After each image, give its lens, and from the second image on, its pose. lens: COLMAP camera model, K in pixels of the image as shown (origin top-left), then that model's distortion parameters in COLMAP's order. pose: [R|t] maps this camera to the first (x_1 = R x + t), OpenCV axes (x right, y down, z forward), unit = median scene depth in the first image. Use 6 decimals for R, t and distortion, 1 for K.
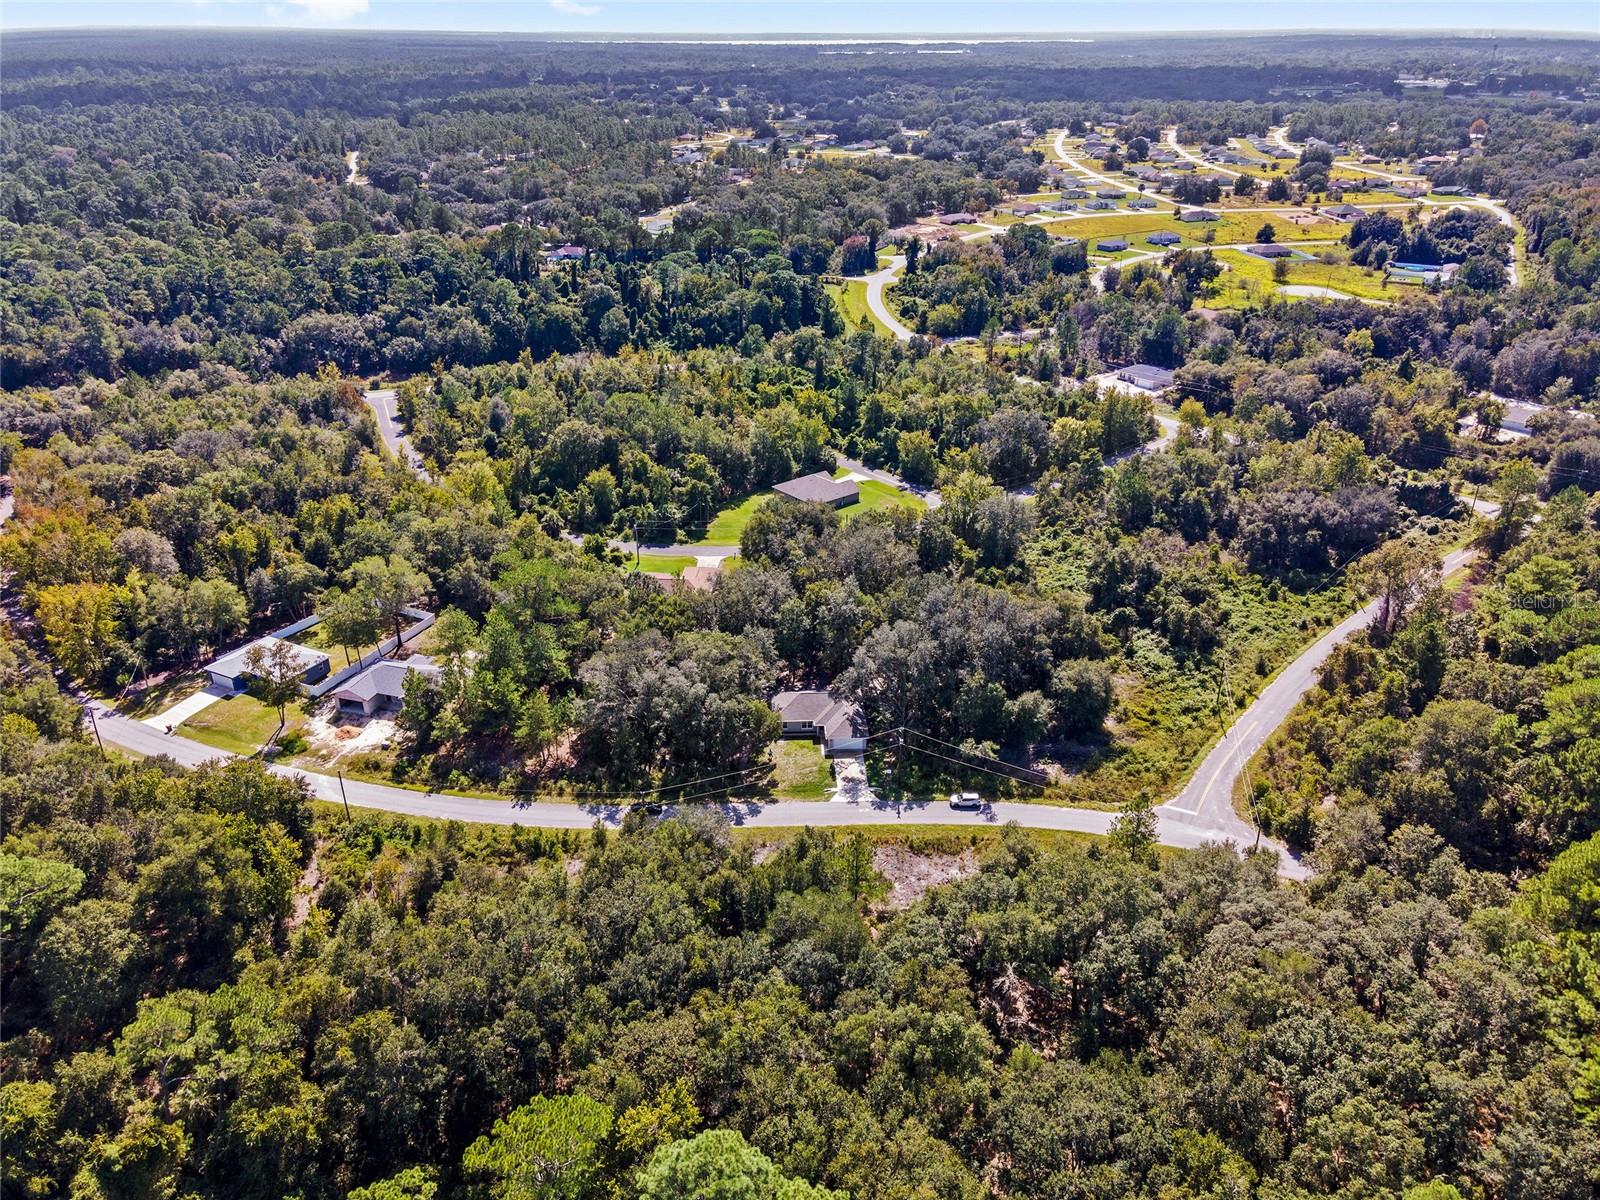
lens RADIAL K [[1173.0, 0, 799.3], [0, 1173.0, 607.5], [0, 0, 1]] dist [0.005562, 0.050130]
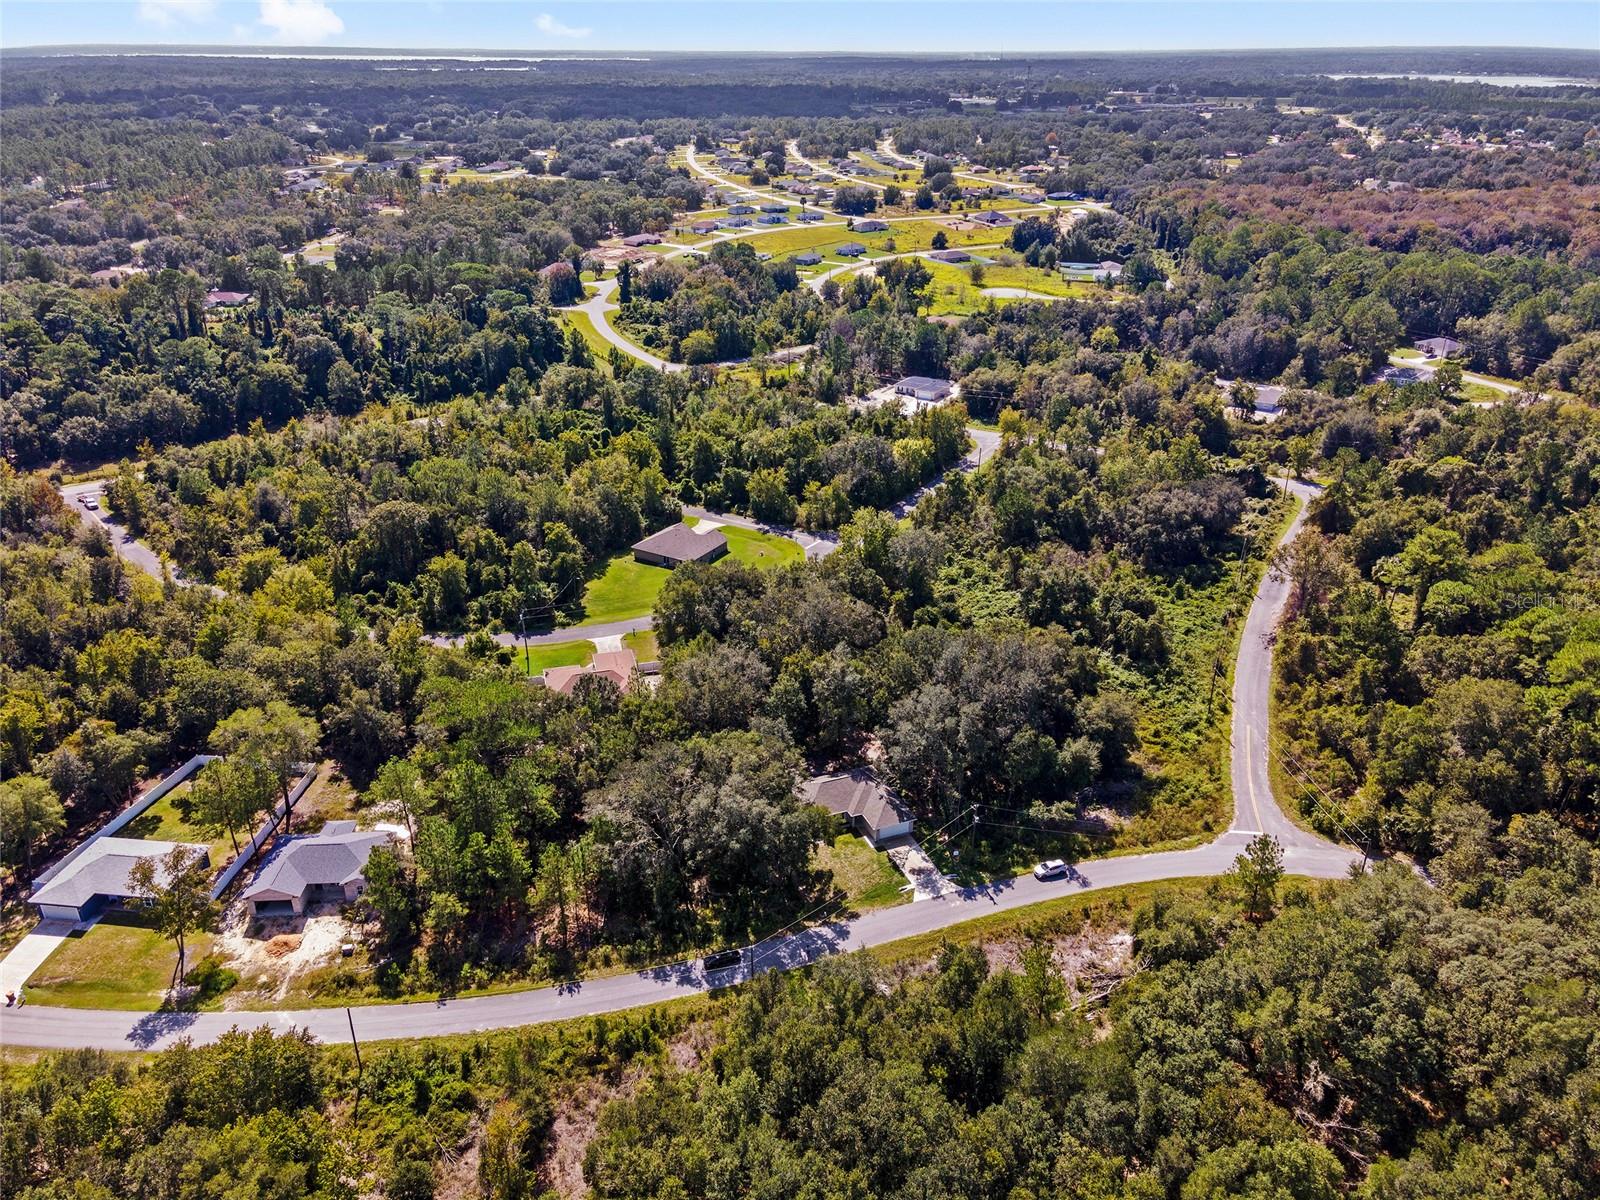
lens RADIAL K [[1175.1, 0, 798.0], [0, 1175.1, 592.5], [0, 0, 1]] dist [0.002407, 0.060213]
pose [[0.942691, -0.139918, 0.302913, -0.190025], [0.146966, 0.989141, -0.000480, -0.051501], [-0.299557, 0.044971, 0.953018, 0.104271]]
